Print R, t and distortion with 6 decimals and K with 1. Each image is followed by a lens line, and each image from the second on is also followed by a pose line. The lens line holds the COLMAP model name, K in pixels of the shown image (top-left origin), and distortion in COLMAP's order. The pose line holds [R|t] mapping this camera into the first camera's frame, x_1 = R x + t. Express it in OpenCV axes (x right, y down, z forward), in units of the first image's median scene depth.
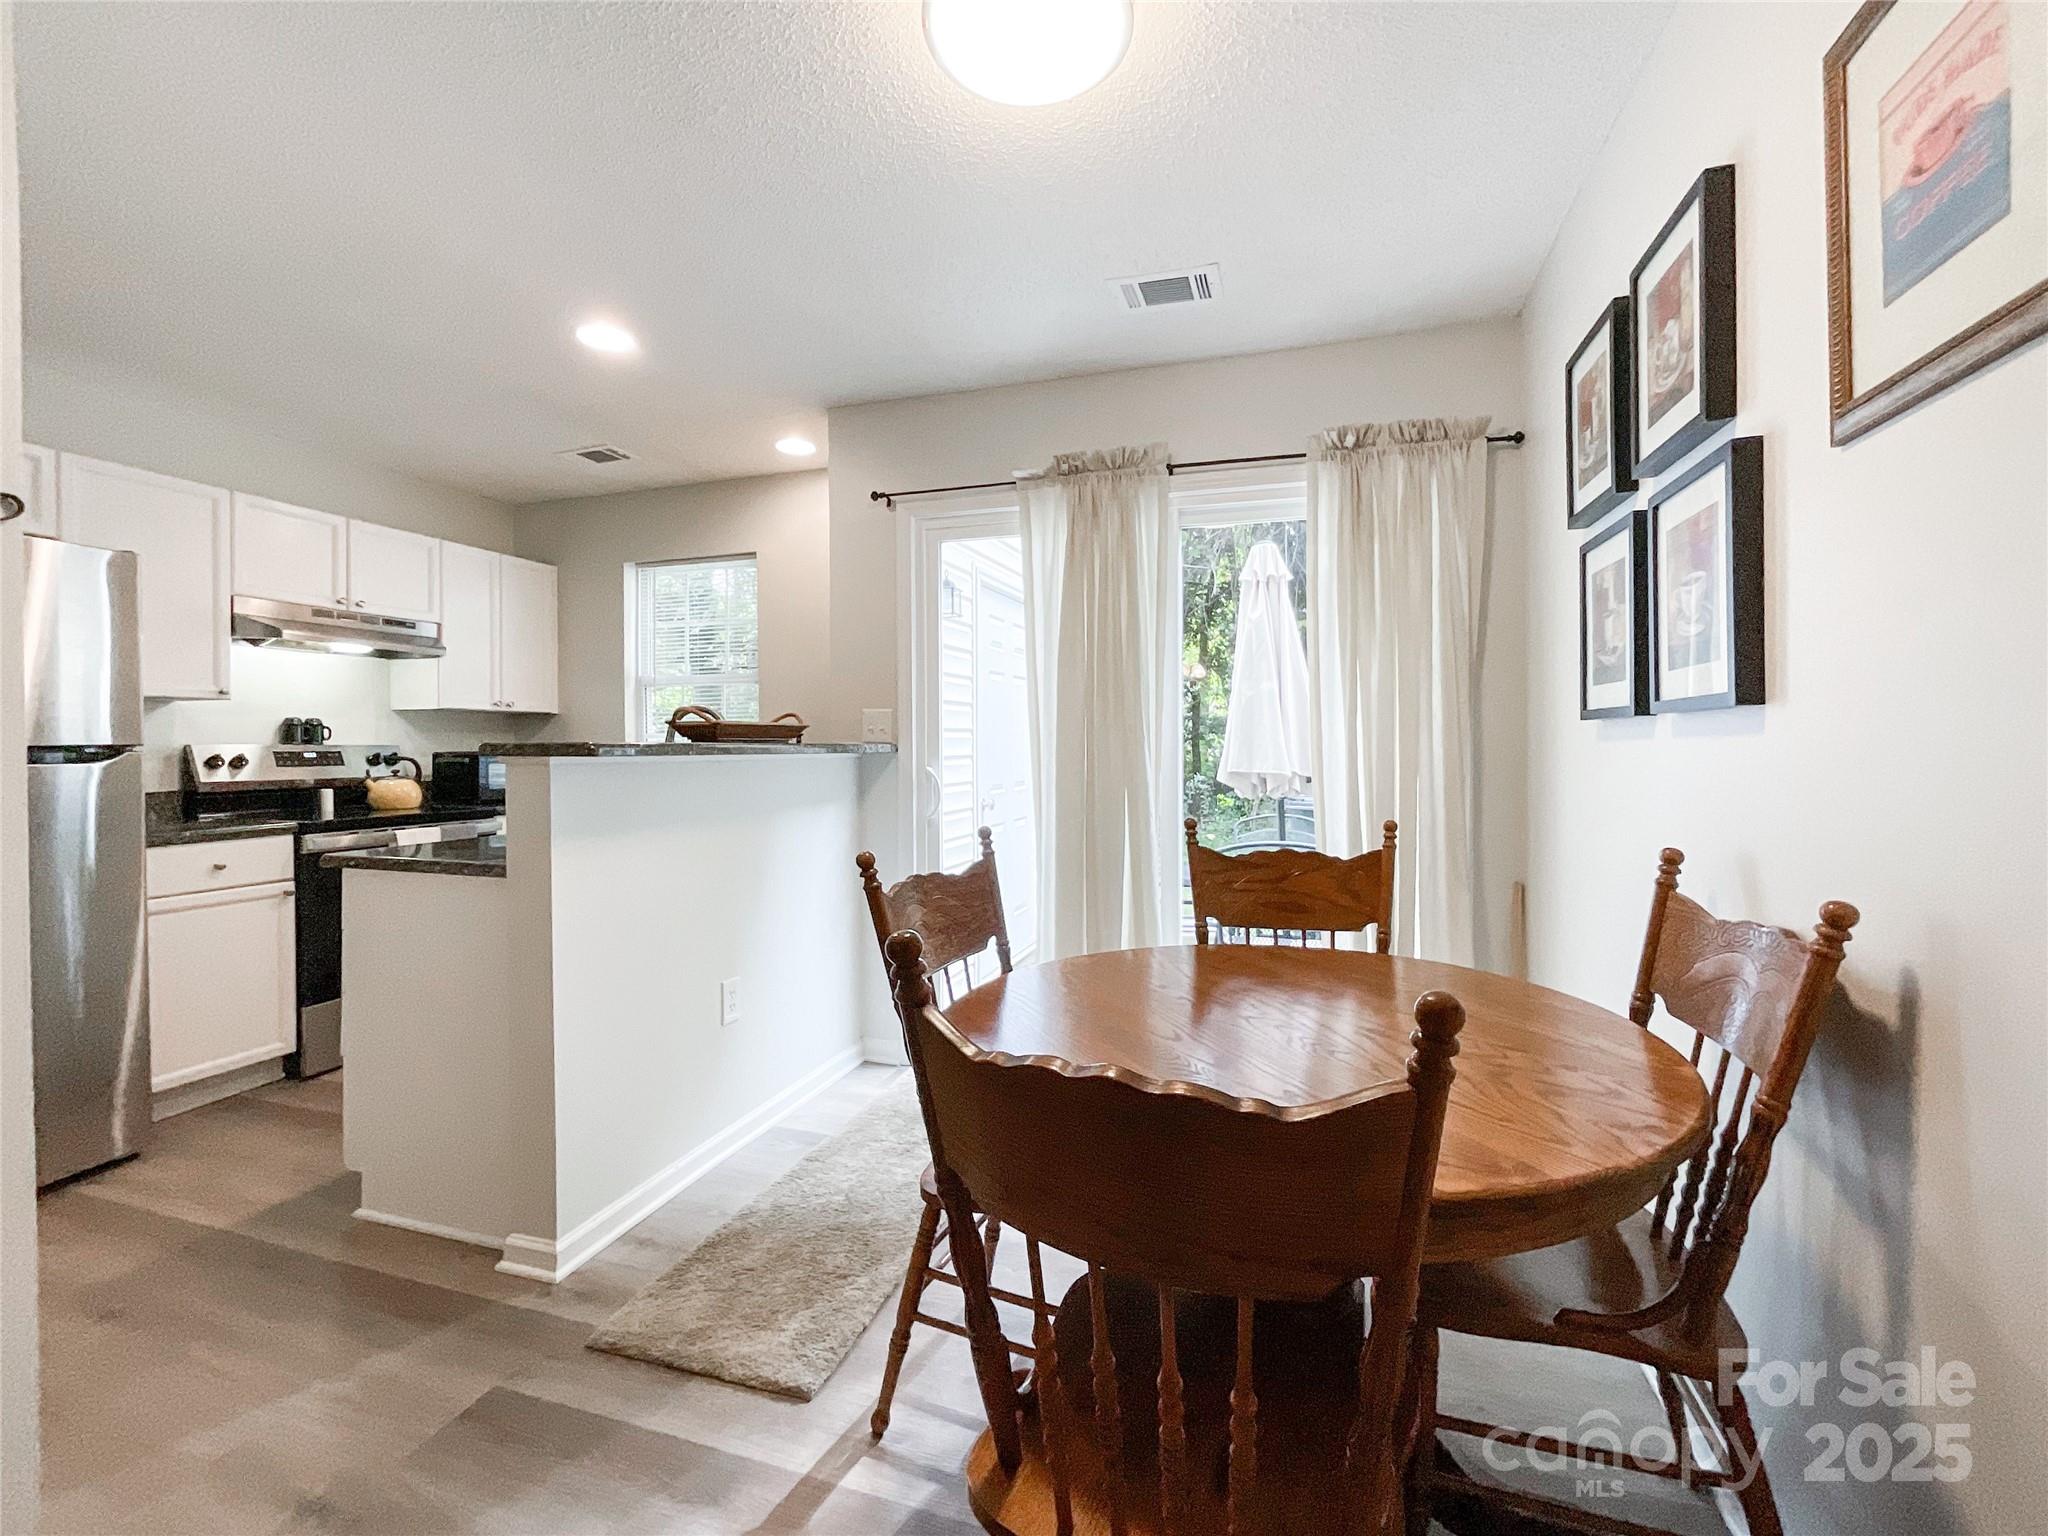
lens RADIAL K [[868.6, 0, 1031.4], [0, 868.6, 748.2], [0, 0, 1]] dist [-0.008836, 0.007194]
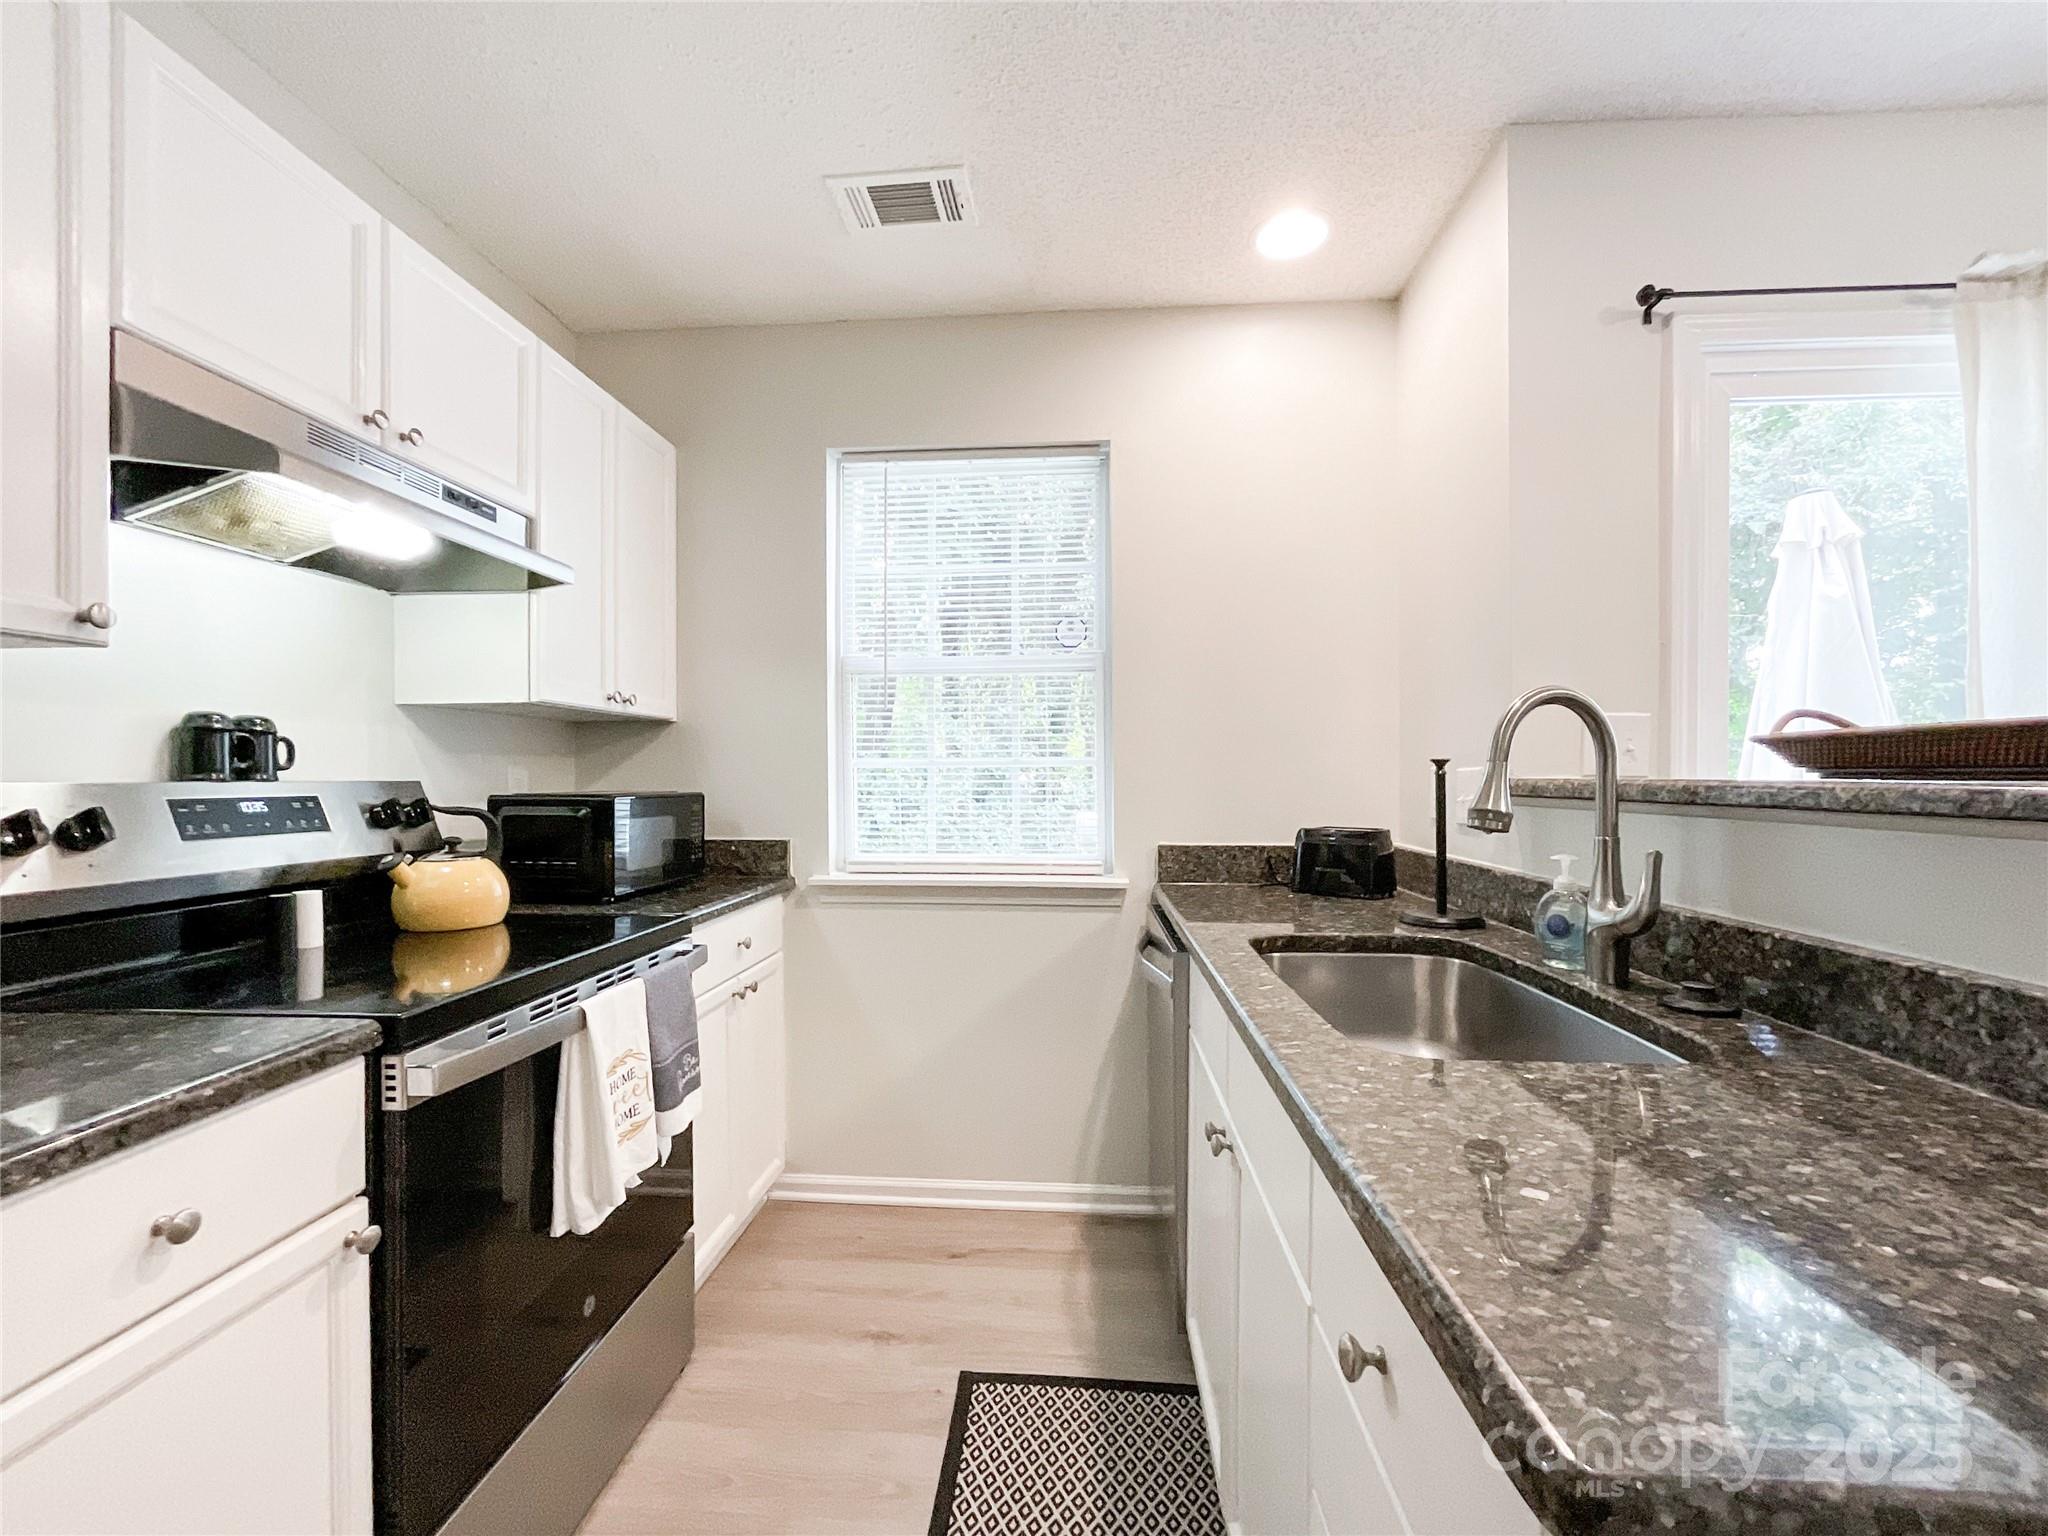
lens RADIAL K [[879.0, 0, 1033.9], [0, 879.0, 778.3], [0, 0, 1]] dist [-0.021378, 0.011395]
pose [[0.970254, 0.000634, 0.242089, -0.660048], [-0.000948, 0.999999, 0.001179, -0.006752], [-0.242088, -0.001374, 0.970253, 0.594841]]
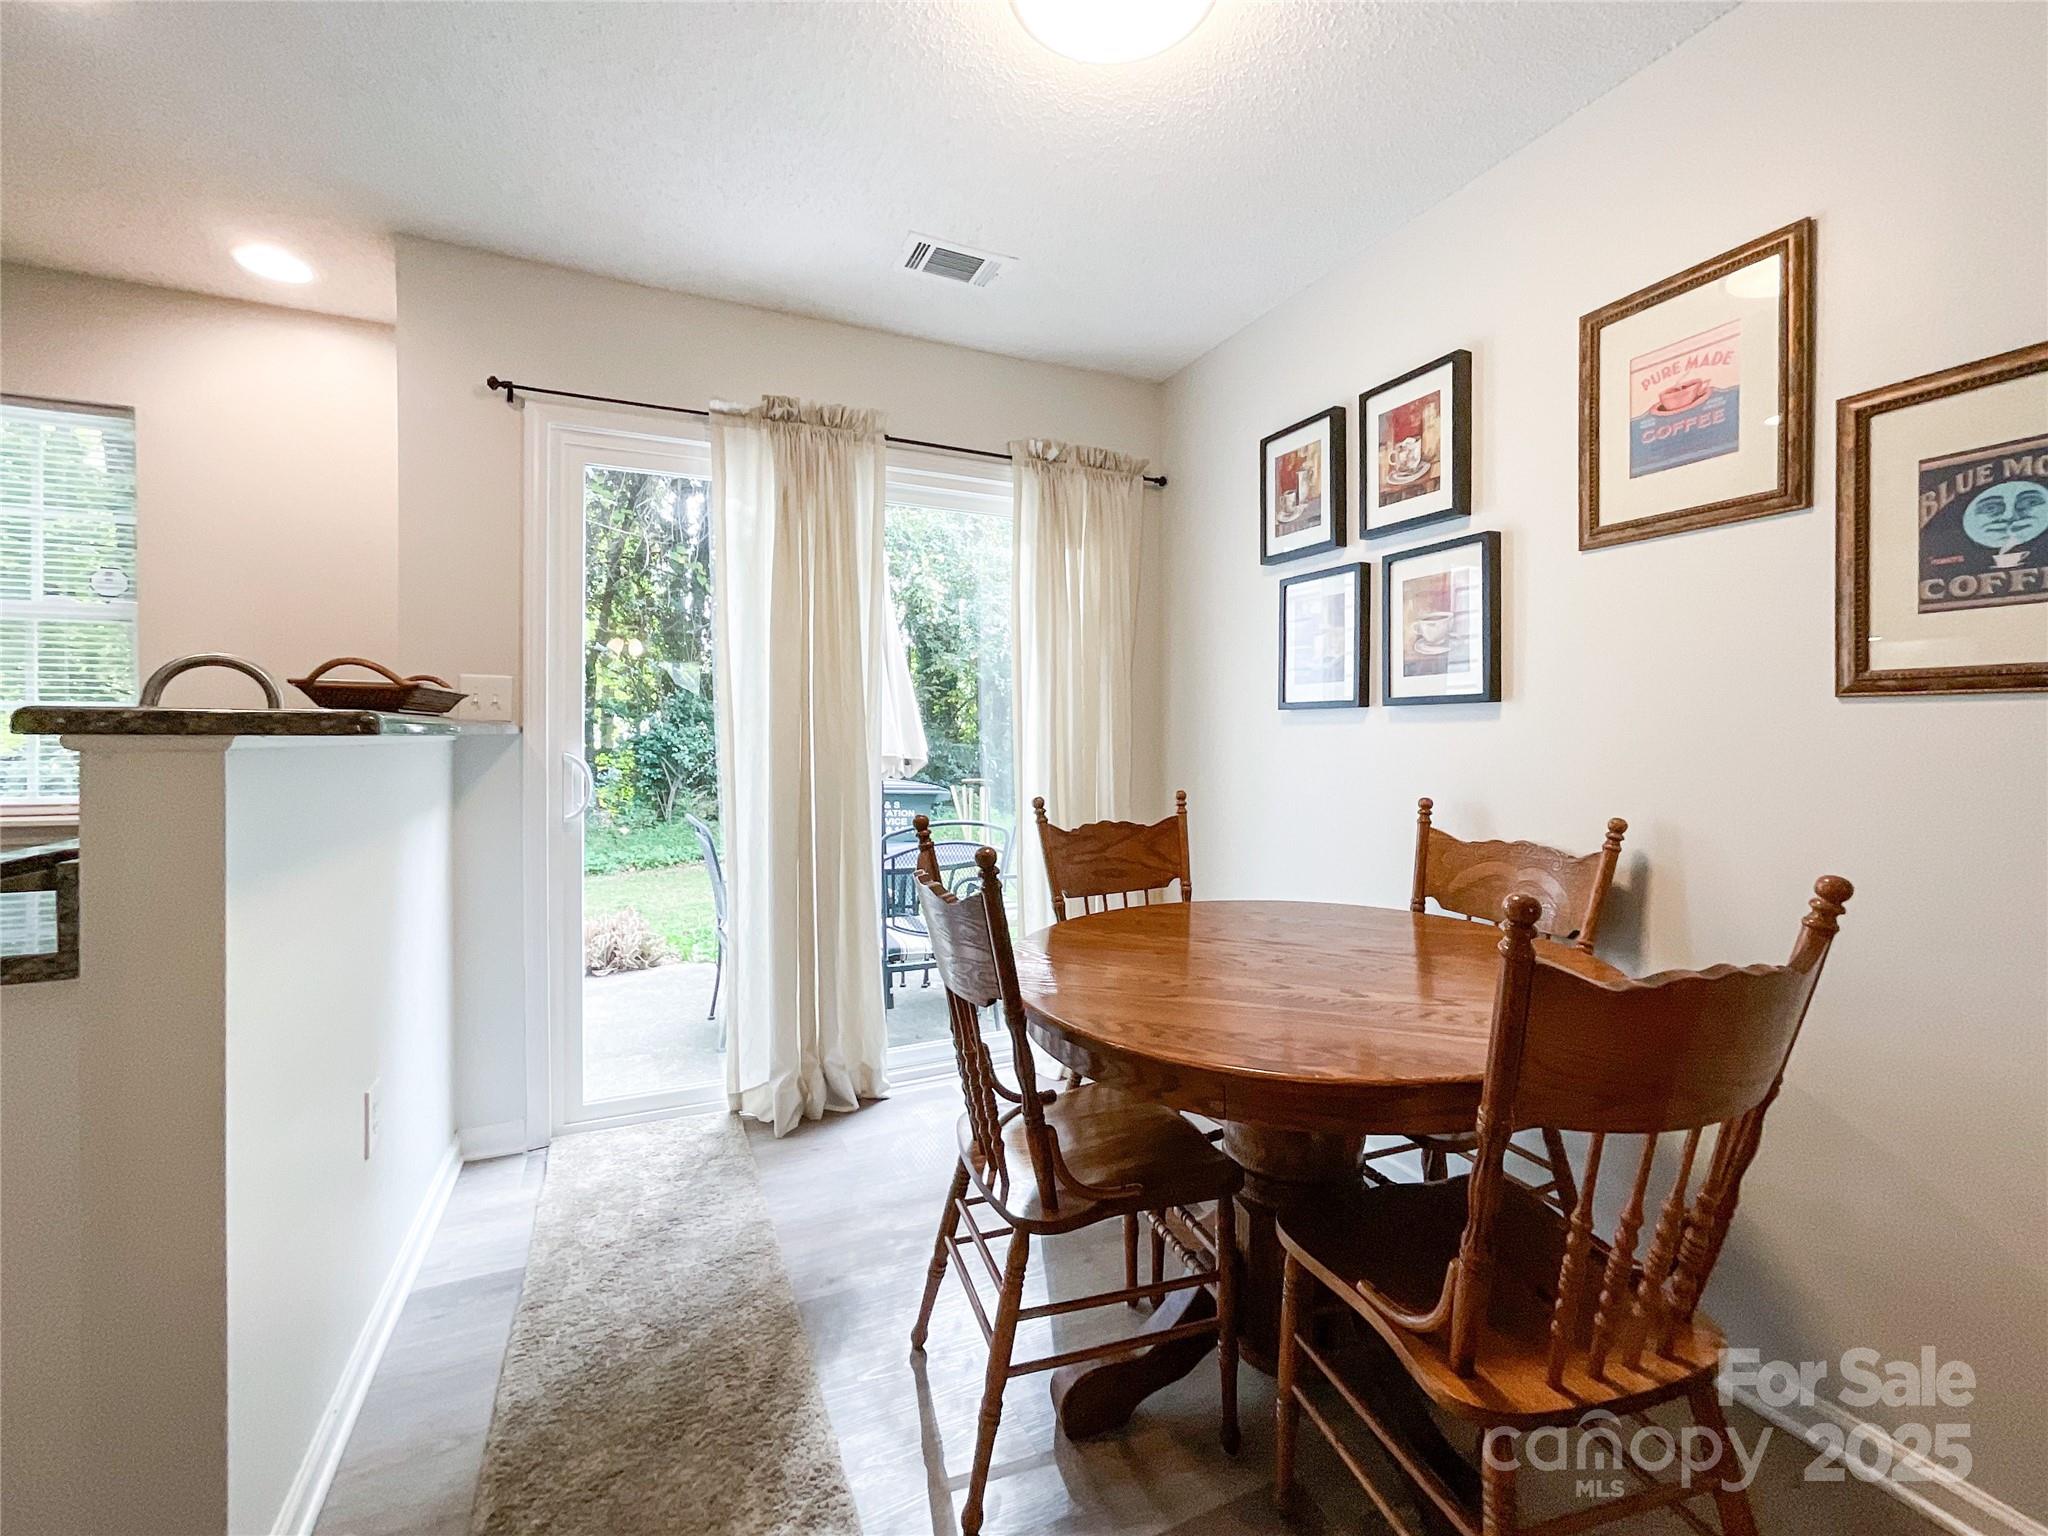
lens RADIAL K [[865.7, 0, 1040.4], [0, 865.7, 732.9], [0, 0, 1]] dist [-0.017530, 0.013973]
pose [[0.743651, 0.001106, 0.668568, -0.324670], [-0.002038, 0.999998, 0.000612, 0.002532], [-0.668565, -0.001817, 0.743651, 0.154539]]
